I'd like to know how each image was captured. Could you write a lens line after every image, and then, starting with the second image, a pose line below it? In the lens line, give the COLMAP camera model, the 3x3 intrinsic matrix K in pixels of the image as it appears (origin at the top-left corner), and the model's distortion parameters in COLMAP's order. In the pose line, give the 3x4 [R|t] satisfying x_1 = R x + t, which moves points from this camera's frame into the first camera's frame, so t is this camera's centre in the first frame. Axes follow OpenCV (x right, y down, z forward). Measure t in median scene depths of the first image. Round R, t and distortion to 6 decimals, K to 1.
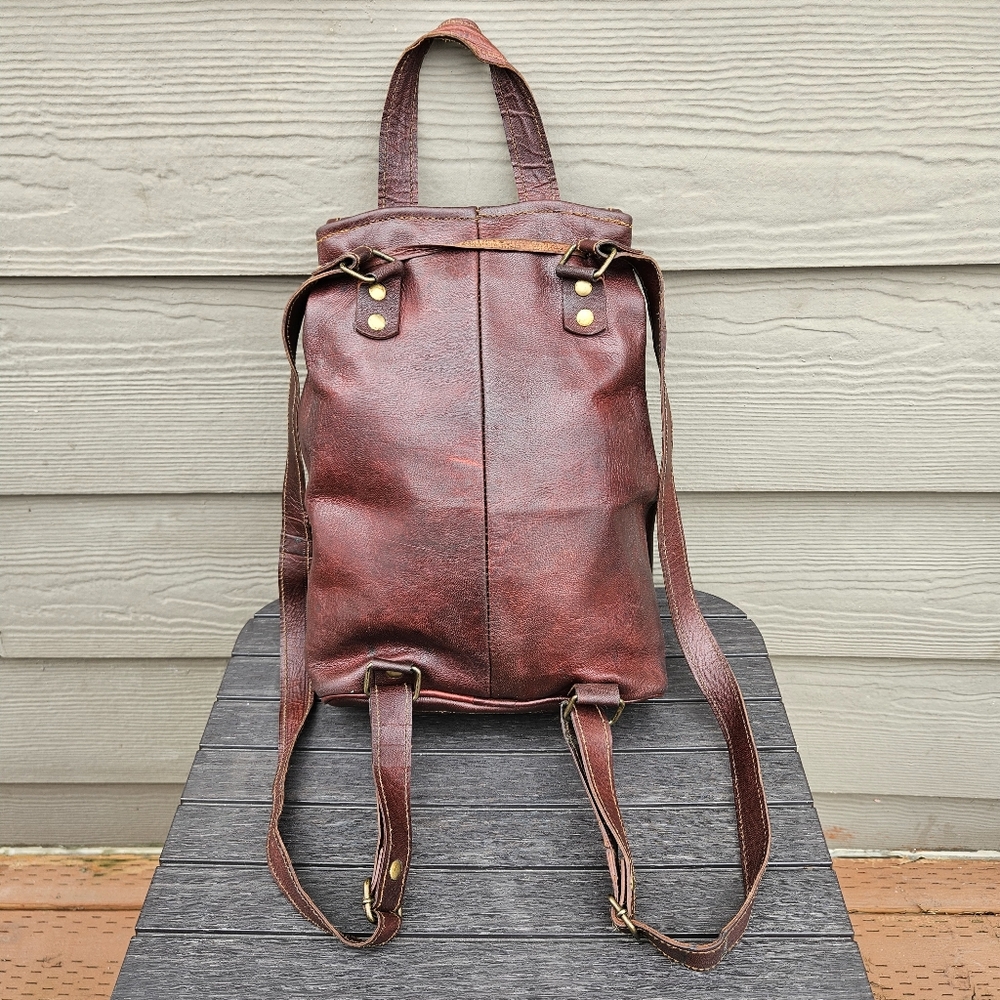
lens RADIAL K [[954.8, 0, 489.4], [0, 954.8, 490.4], [0, 0, 1]] dist [-0.004775, 0.000000]
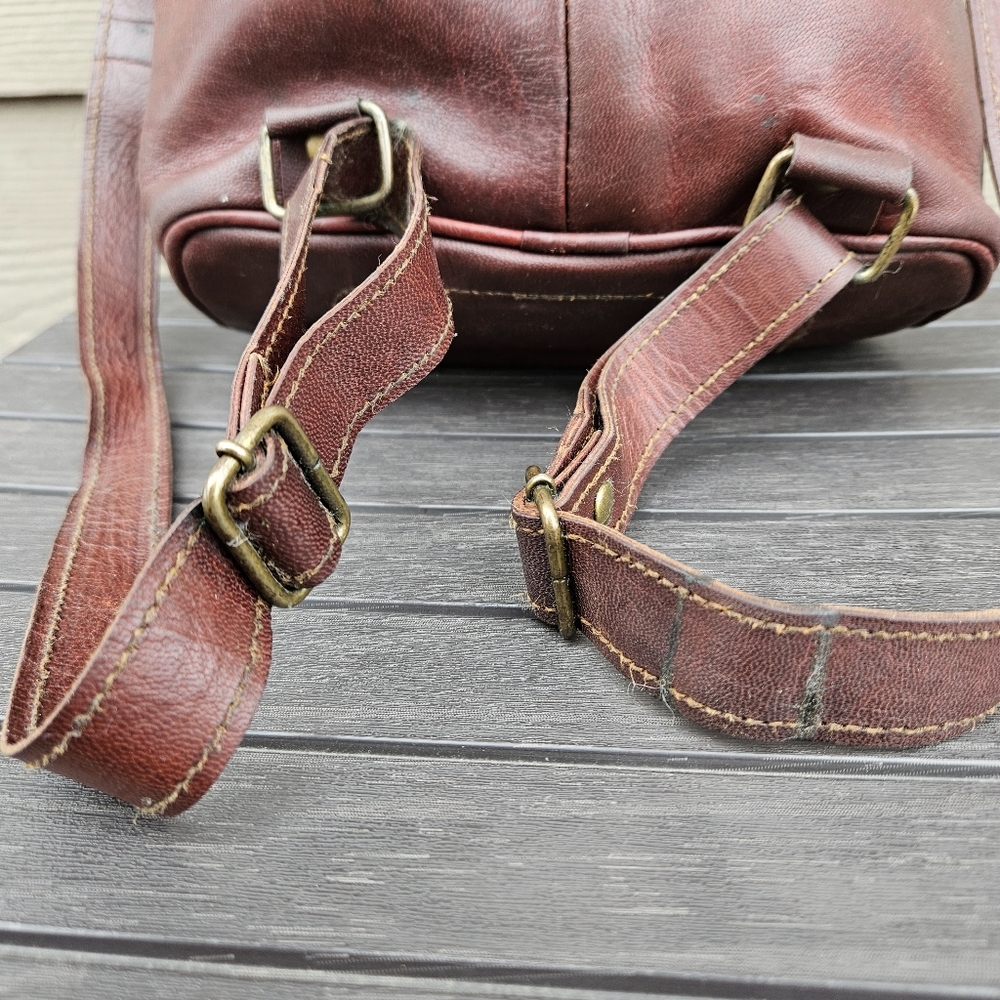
lens RADIAL K [[954.8, 0, 500.9], [0, 954.8, 507.4], [0, 0, 1]] dist [-0.004775, 0.000000]
pose [[0.997326, 0.029728, -0.066768, 0.004366], [-0.036711, 0.993696, -0.105925, 0.332999], [0.063198, 0.108093, 0.992130, 0.536293]]
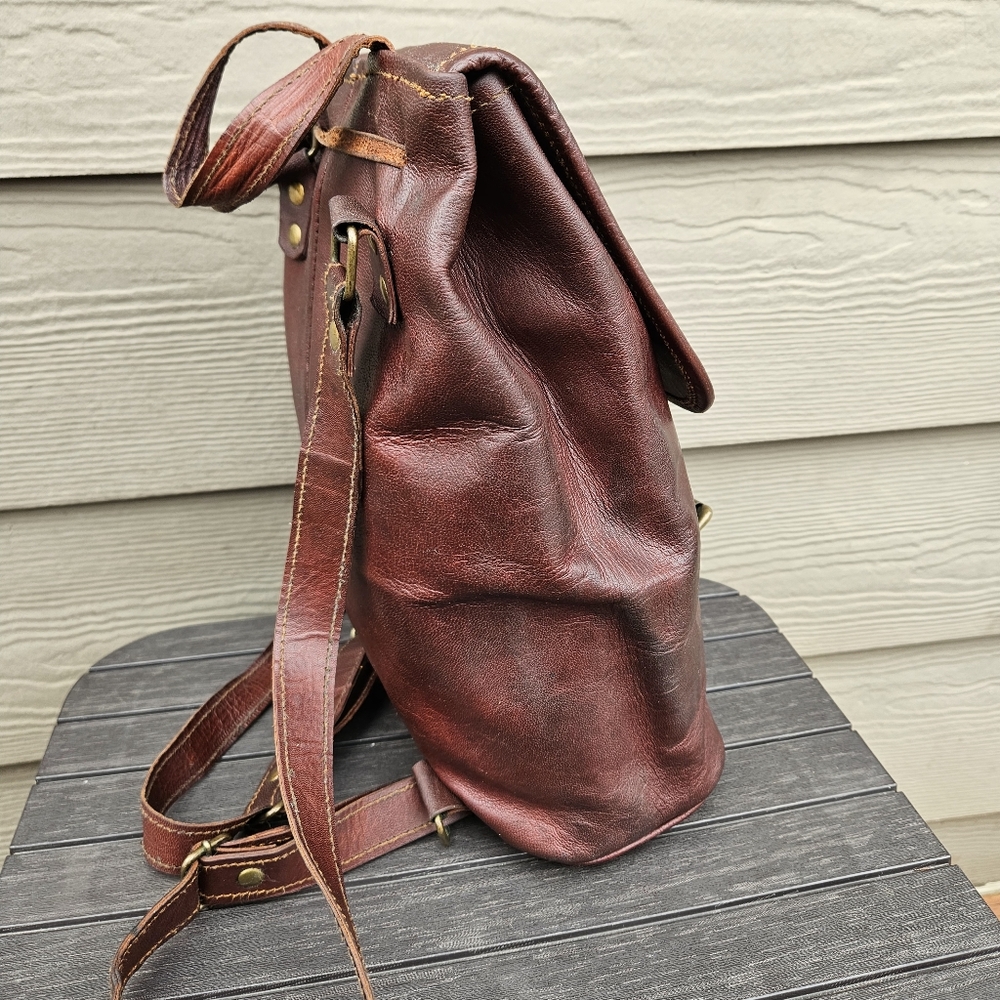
lens RADIAL K [[954.8, 0, 514.6], [0, 954.8, 474.7], [0, 0, 1]] dist [-0.004775, 0.000000]
pose [[0.977170, -0.082313, 0.195866, -0.070429], [0.114604, 0.980490, -0.159704, 0.151808], [-0.178899, 0.178505, 0.967539, 0.252931]]
